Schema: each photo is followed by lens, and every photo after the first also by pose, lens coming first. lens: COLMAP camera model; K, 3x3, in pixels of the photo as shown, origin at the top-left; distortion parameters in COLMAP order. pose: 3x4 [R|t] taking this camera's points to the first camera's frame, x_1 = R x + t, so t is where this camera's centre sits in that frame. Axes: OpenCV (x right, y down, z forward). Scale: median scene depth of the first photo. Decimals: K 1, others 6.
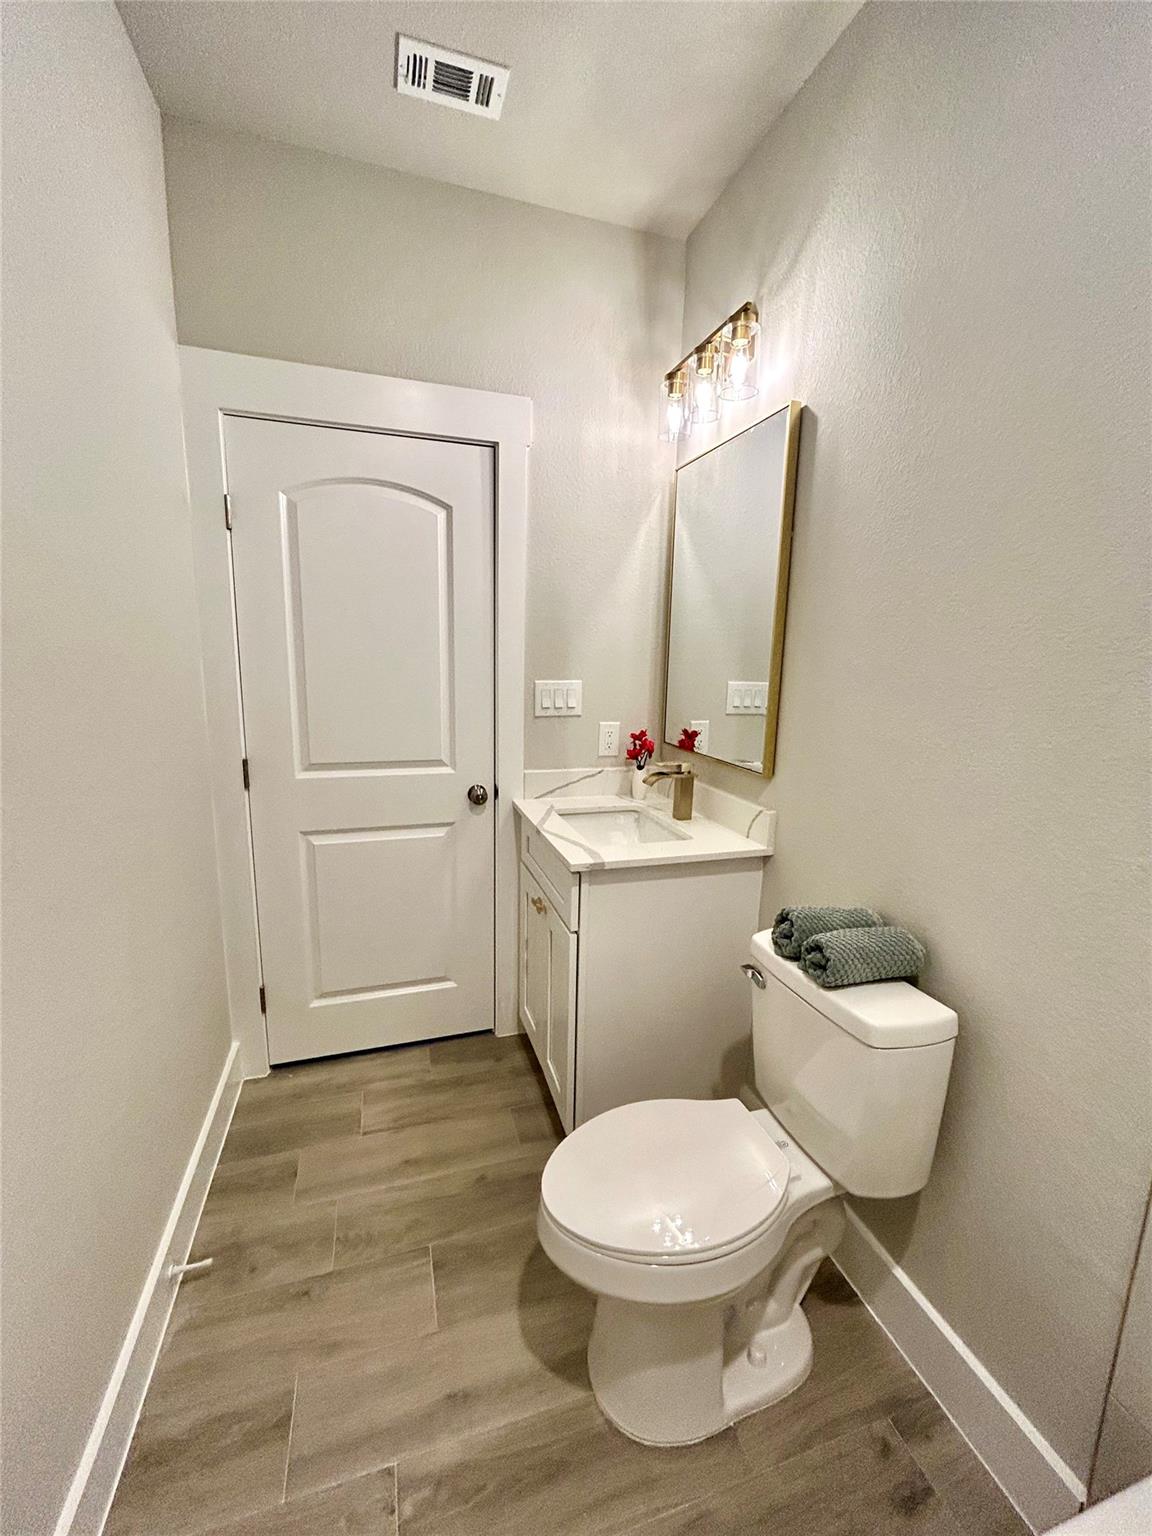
lens RADIAL K [[623.8, 0, 581.1], [0, 623.8, 762.9], [0, 0, 1]] dist [0.000413, 0.000160]
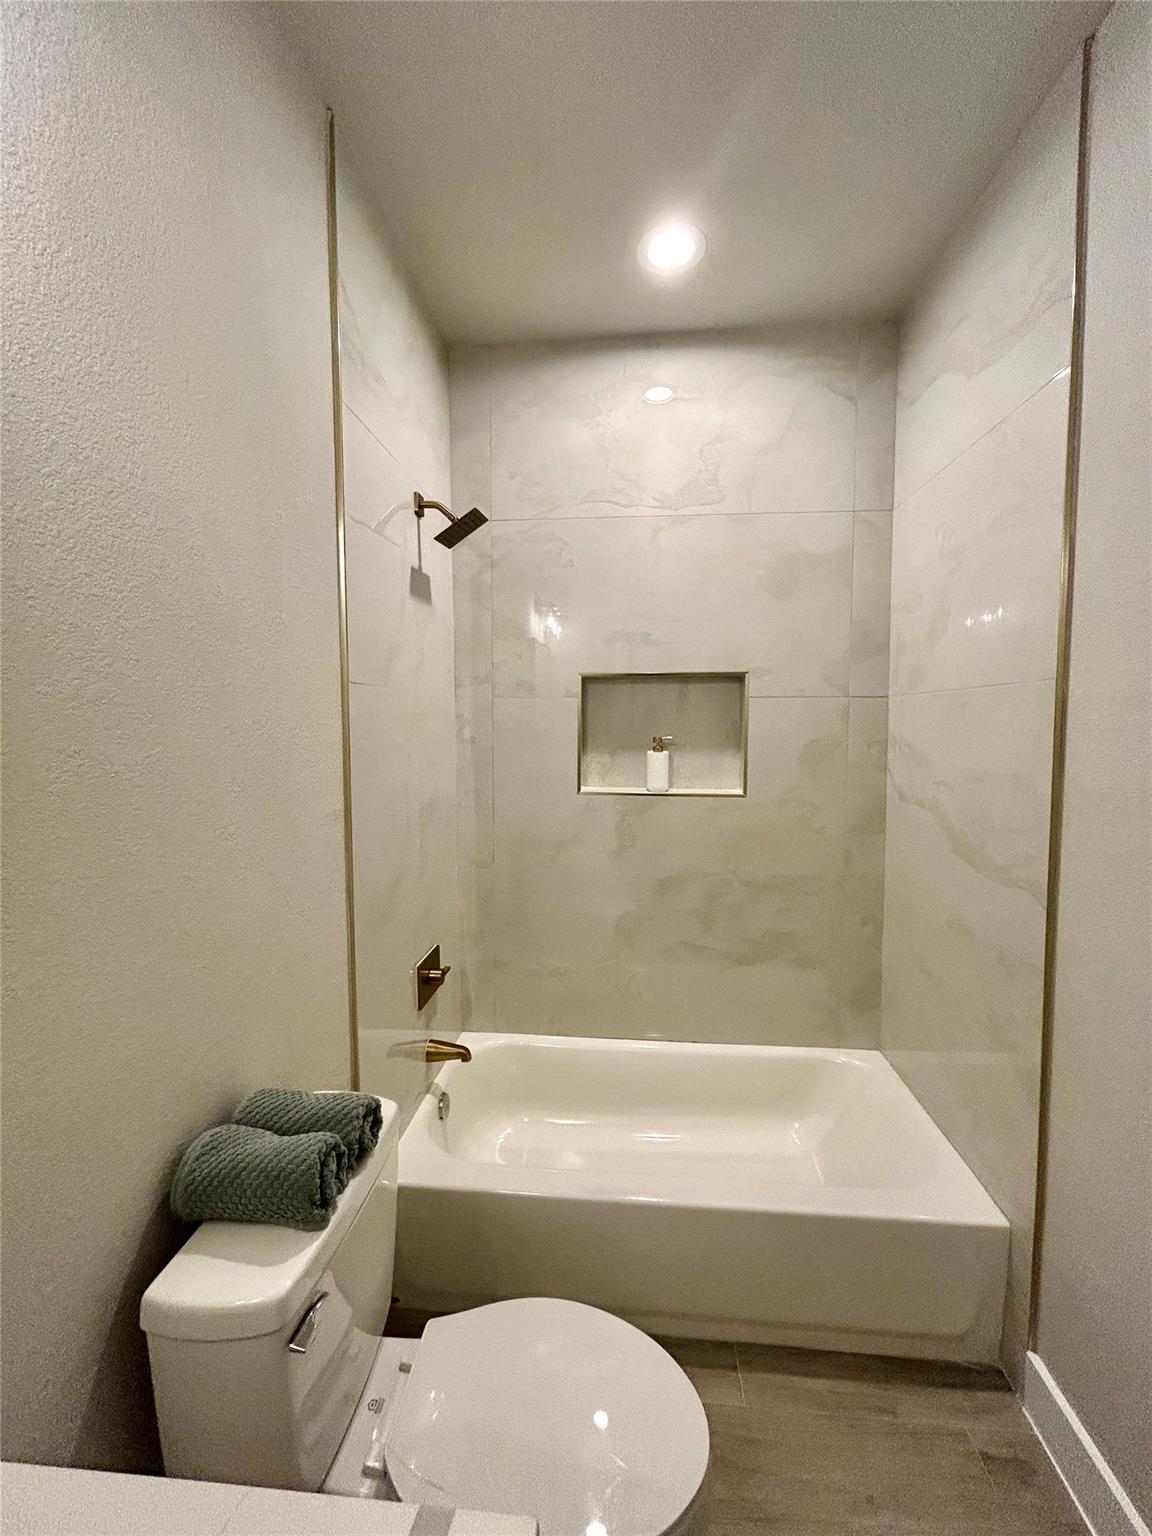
lens RADIAL K [[623.8, 0, 581.1], [0, 623.8, 762.9], [0, 0, 1]] dist [0.000413, 0.000160]
pose [[-0.924191, -0.045734, 0.379182, -0.129754], [0.047747, 0.971181, 0.233511, -0.252669], [-0.378934, 0.233914, -0.895373, 1.157794]]
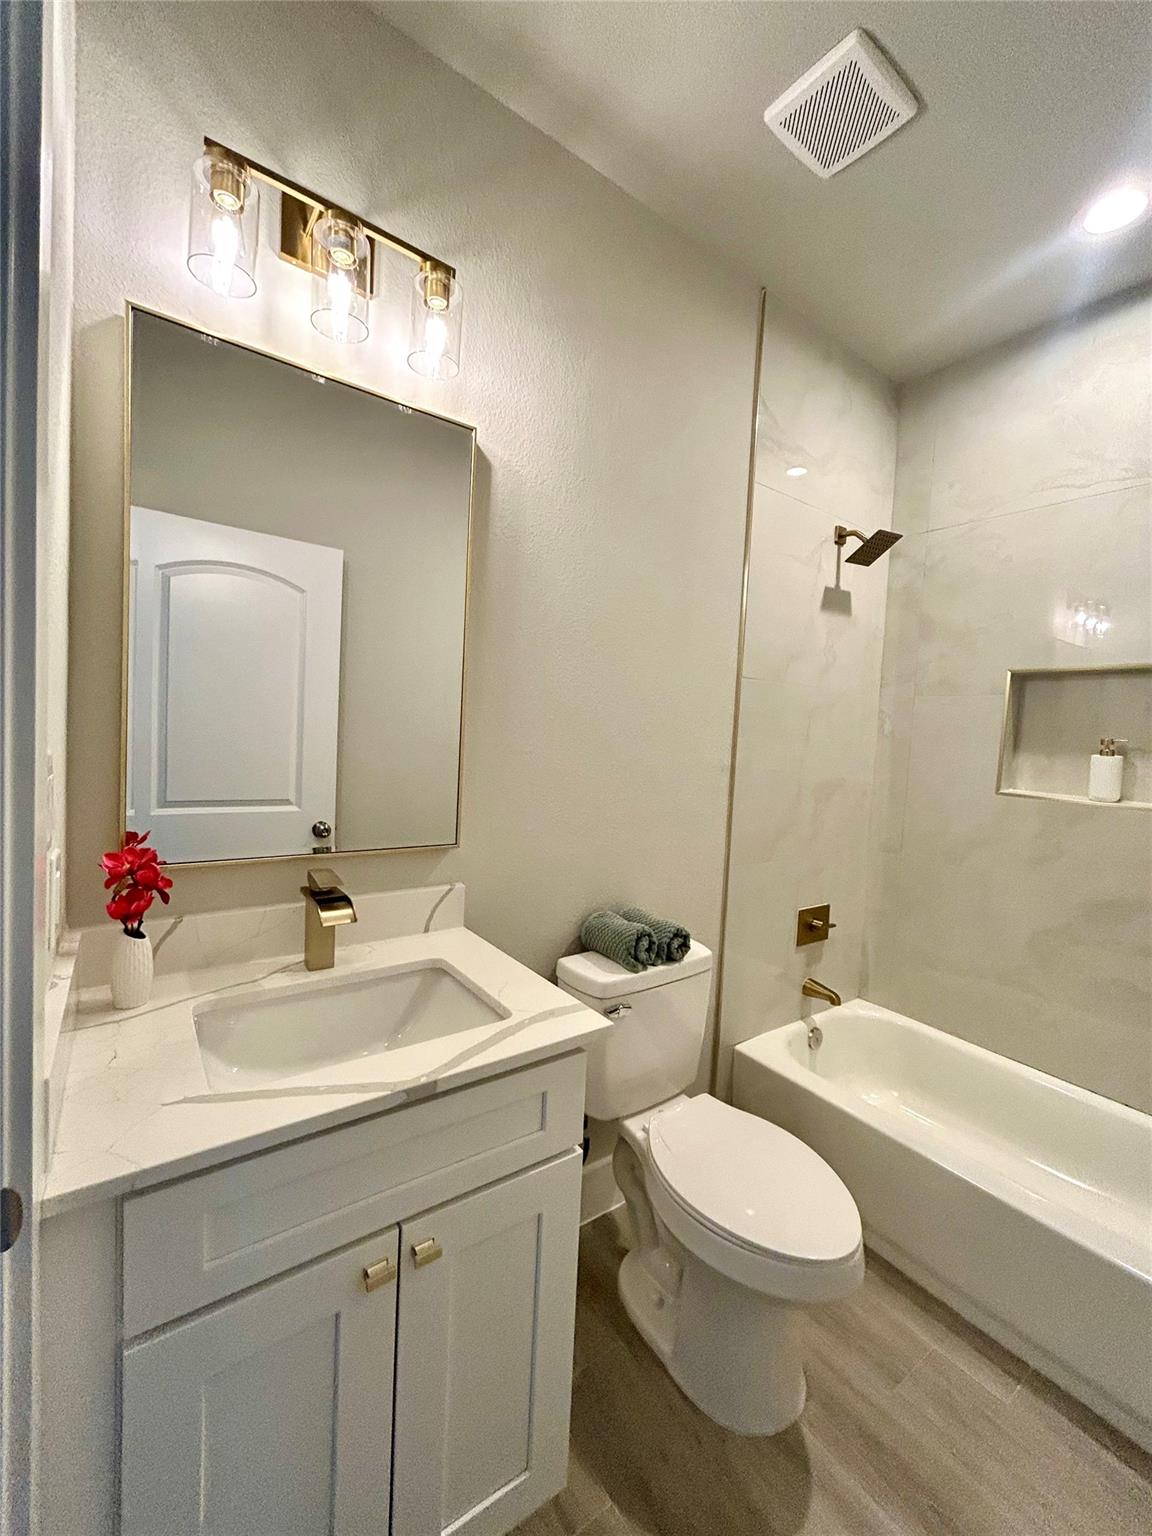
lens RADIAL K [[623.8, 0, 581.1], [0, 623.8, 762.9], [0, 0, 1]] dist [0.000413, 0.000160]
pose [[-0.309153, -0.088553, 0.946881, -0.599039], [0.108139, 0.985924, 0.127511, -0.196055], [-0.944844, 0.141815, -0.295225, 1.169432]]
